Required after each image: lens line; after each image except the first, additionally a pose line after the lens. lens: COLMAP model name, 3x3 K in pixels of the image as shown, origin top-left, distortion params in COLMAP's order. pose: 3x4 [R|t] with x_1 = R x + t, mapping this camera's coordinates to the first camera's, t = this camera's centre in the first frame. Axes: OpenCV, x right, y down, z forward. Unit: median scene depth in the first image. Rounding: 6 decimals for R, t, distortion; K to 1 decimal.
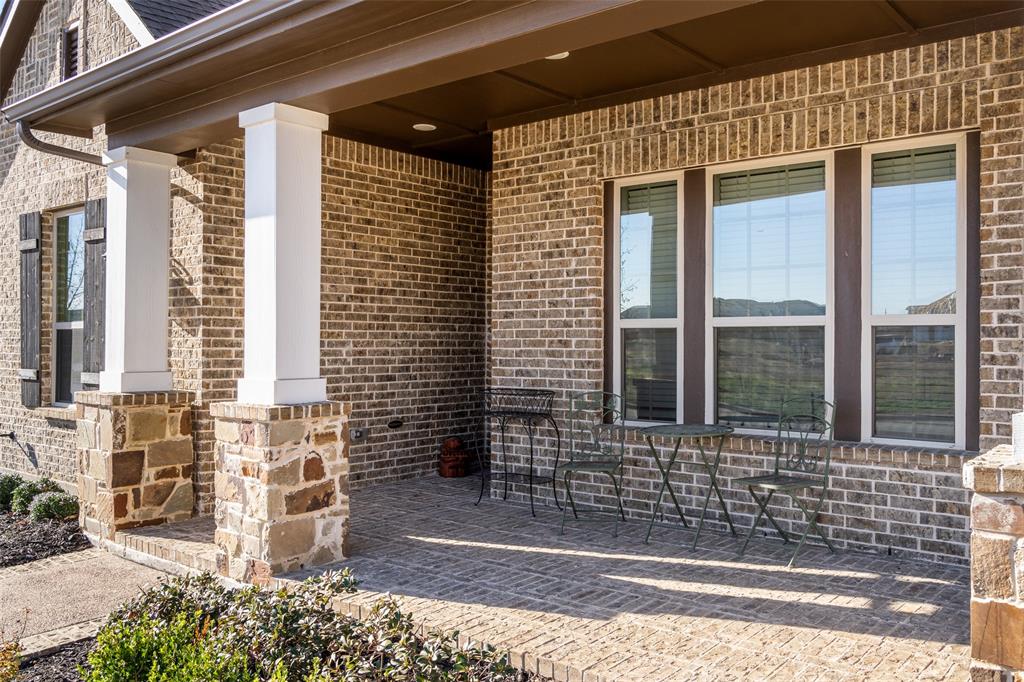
lens RADIAL K [[843.4, 0, 539.7], [0, 843.4, 336.9], [0, 0, 1]] dist [-0.000191, -0.001333]
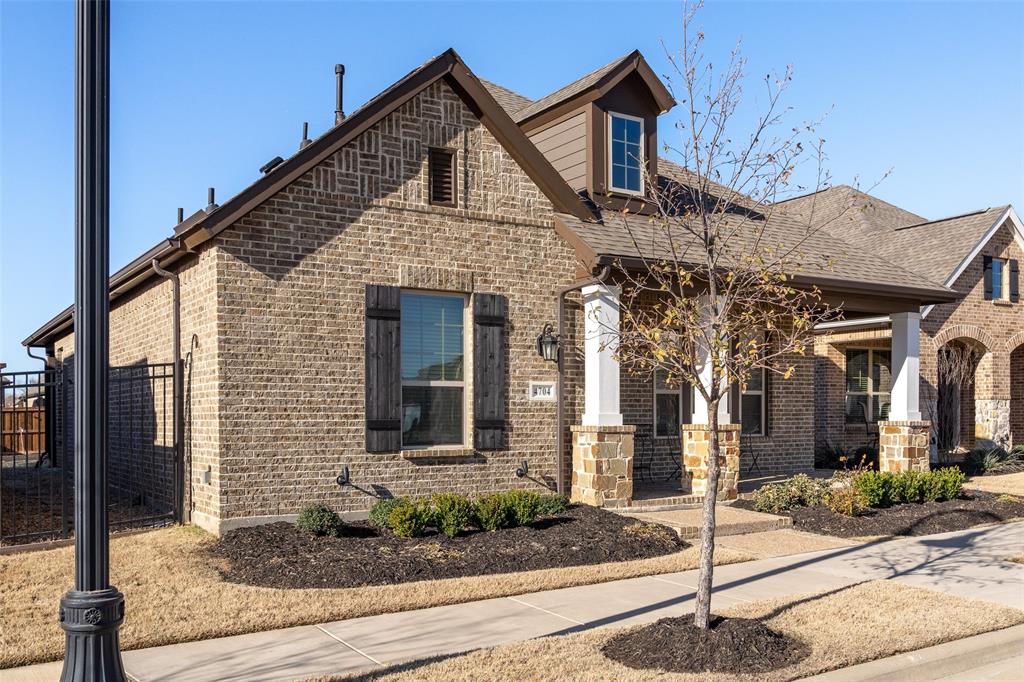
lens RADIAL K [[1002.7, 0, 558.9], [0, 1002.7, 418.9], [0, 0, 1]] dist [-0.002194, -0.002579]
pose [[0.314039, -0.007266, 0.949382, -2.385014], [-0.000387, 0.999970, 0.007781, 0.033927], [-0.949410, -0.002811, 0.314027, 0.431040]]
